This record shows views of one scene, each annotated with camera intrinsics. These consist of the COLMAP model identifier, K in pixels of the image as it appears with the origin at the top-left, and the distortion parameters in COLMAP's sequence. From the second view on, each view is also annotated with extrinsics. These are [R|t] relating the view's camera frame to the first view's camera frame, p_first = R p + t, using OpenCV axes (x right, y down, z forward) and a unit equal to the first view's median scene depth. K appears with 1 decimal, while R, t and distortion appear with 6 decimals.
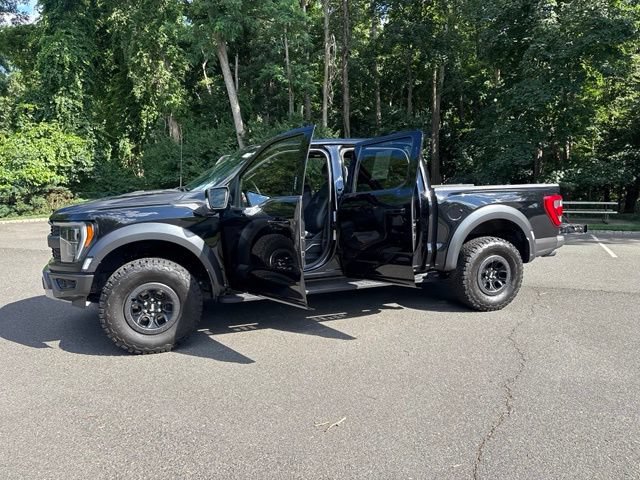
lens RADIAL K [[485.8, 0, 325.9], [0, 485.8, 242.3], [0, 0, 1]] dist [0.042740, -0.042538]
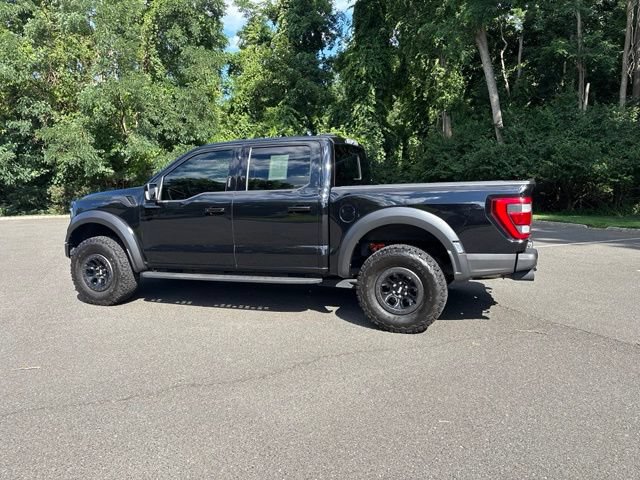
lens RADIAL K [[485.8, 0, 319.3], [0, 485.8, 241.3], [0, 0, 1]] dist [0.042740, -0.042538]
pose [[0.754865, 0.080468, -0.650926, 0.202522], [-0.072291, 0.996606, 0.039367, -0.010494], [0.651884, 0.017339, 0.758120, 0.071753]]
